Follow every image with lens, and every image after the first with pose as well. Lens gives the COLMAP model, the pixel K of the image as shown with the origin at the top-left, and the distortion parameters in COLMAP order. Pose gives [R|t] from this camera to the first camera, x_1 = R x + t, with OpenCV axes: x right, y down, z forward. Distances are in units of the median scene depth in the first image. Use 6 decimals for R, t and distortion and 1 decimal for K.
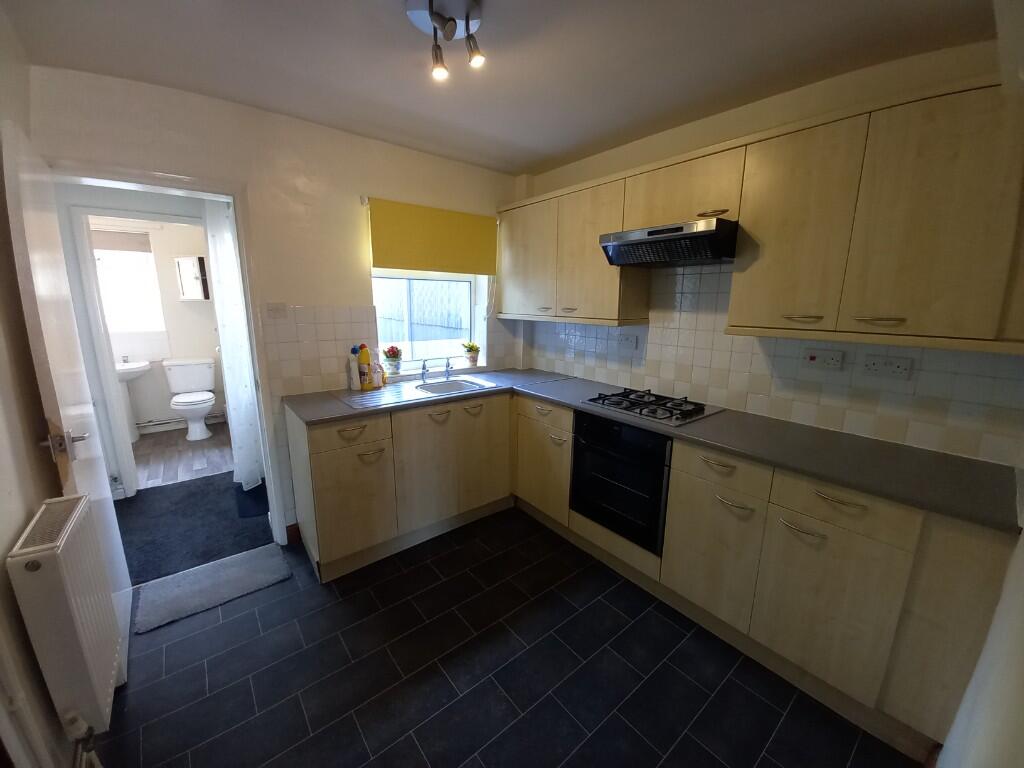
lens RADIAL K [[402.6, 0, 518.2], [0, 402.6, 384.0], [0, 0, 1]] dist [-0.008003, -0.000821]
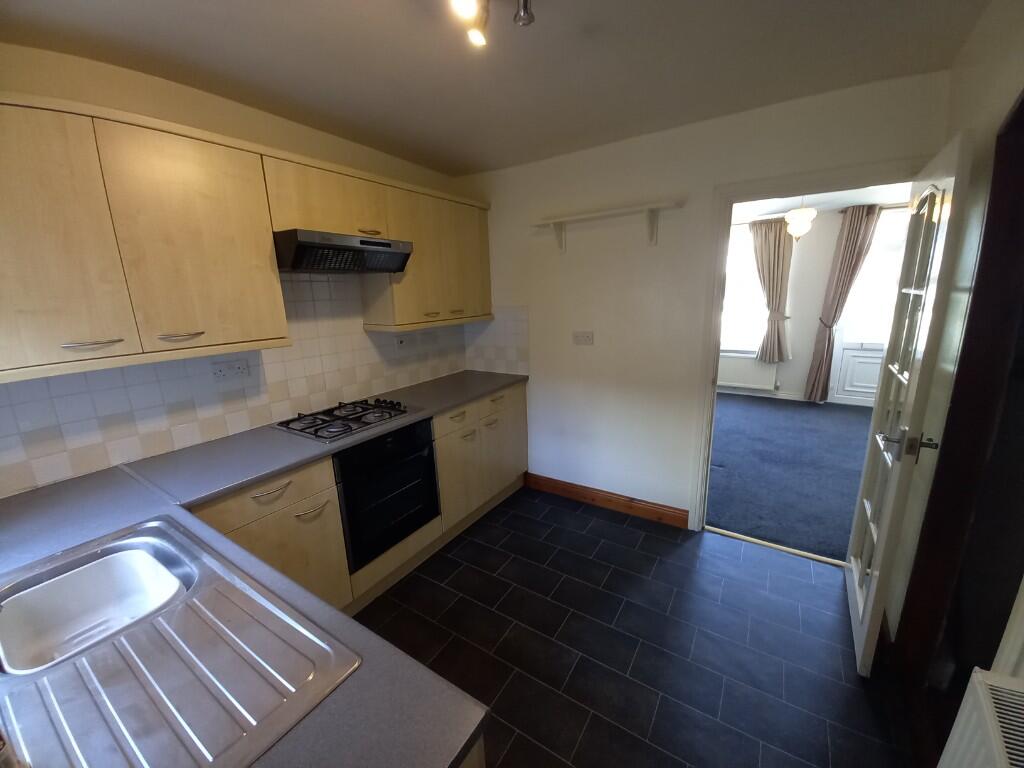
lens RADIAL K [[402.6, 0, 513.2], [0, 402.6, 384.0], [0, 0, 1]] dist [-0.008003, -0.000821]
pose [[-0.316339, -0.214385, 0.924104, -0.738607], [0.213662, 0.932999, 0.289589, -0.239680], [-0.924272, 0.289055, -0.249338, 0.942846]]
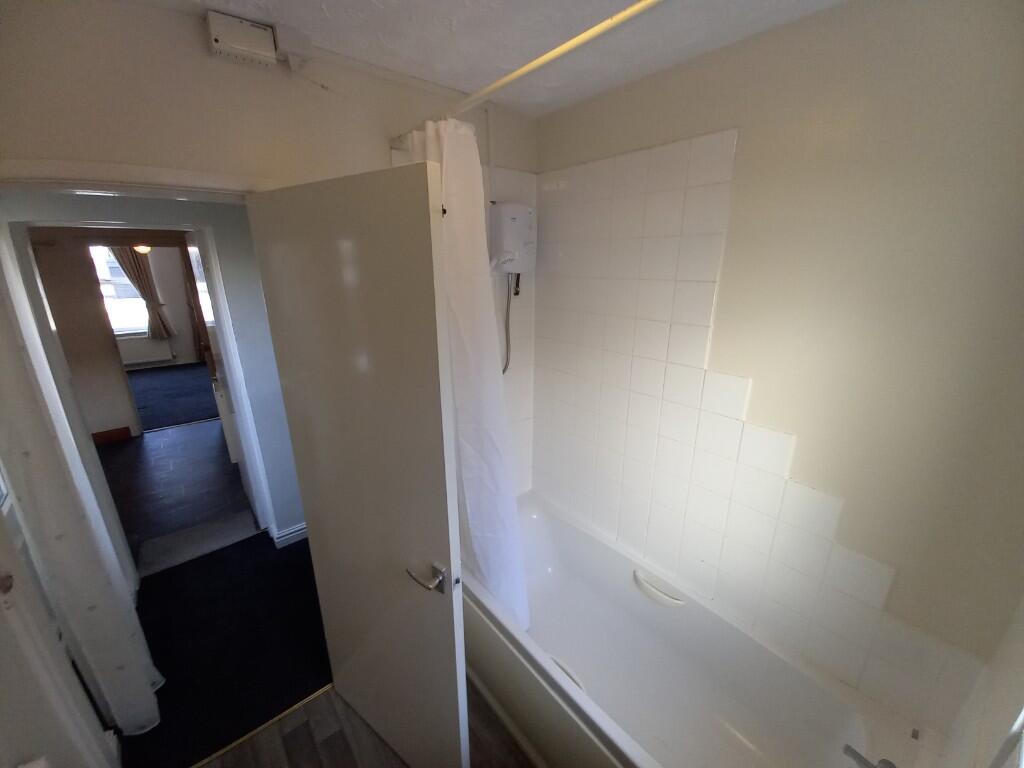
lens RADIAL K [[402.6, 0, 509.6], [0, 402.6, 386.2], [0, 0, 1]] dist [-0.008003, -0.000821]
pose [[-0.999864, 0.008907, -0.013890, -1.246907], [0.001393, 0.884366, 0.466792, -0.371593], [0.016441, 0.466709, -0.884258, 1.460620]]
